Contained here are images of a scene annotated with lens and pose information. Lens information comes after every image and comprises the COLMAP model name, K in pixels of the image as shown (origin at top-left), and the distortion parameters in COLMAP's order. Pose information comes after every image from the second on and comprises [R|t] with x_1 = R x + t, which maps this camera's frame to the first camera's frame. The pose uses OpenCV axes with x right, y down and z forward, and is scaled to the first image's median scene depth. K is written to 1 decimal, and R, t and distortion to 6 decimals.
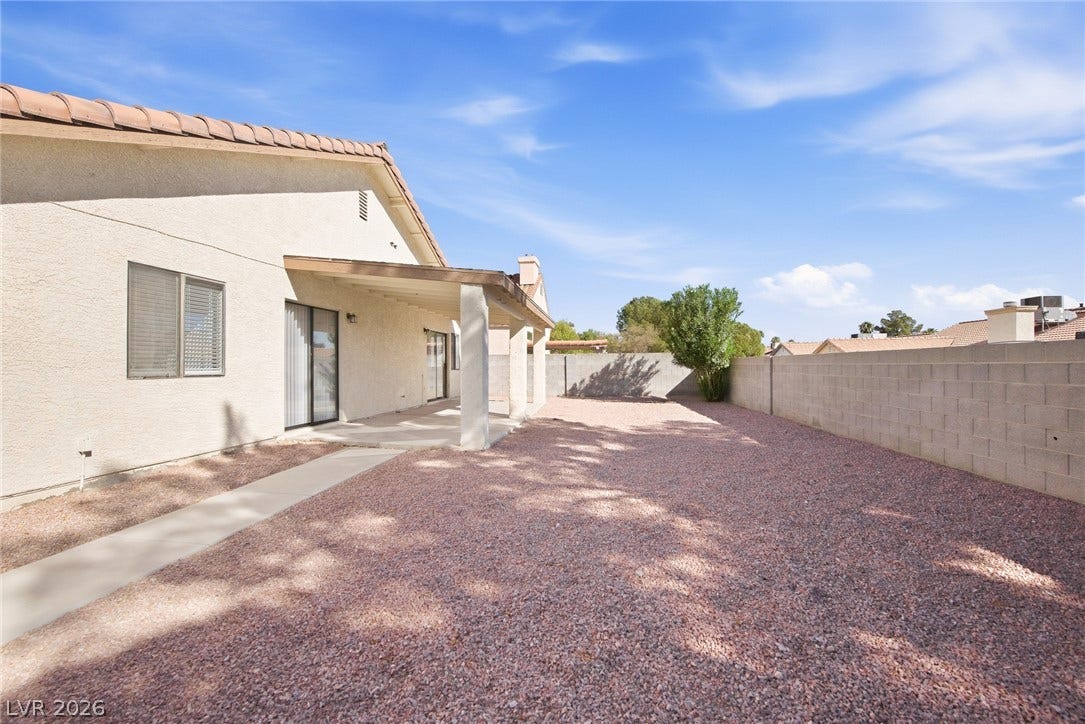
lens RADIAL K [[399.3, 0, 542.5], [0, 399.3, 362.0], [0, 0, 1]] dist [-0.013596, -0.000322]
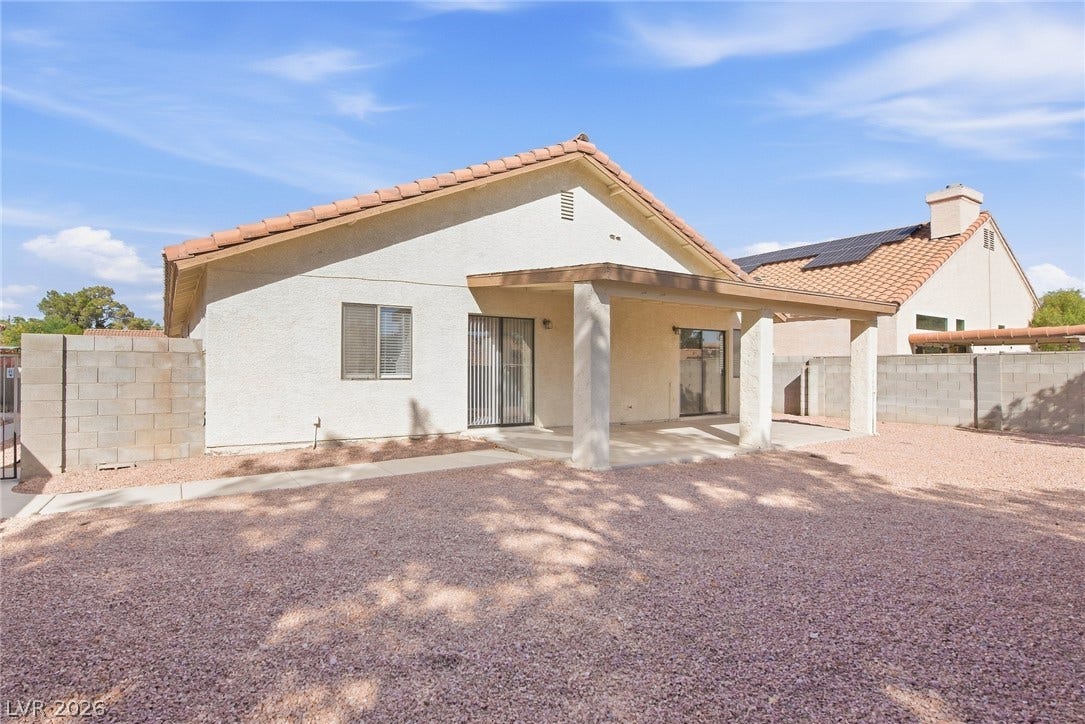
lens RADIAL K [[516.2, 0, 539.7], [0, 516.2, 368.0], [0, 0, 1]] dist [-0.017596, -0.000397]
pose [[0.658047, 0.004520, -0.752964, 0.660519], [-0.000646, 0.999985, 0.005438, -0.010121], [0.752977, -0.003093, 0.658040, 0.182609]]
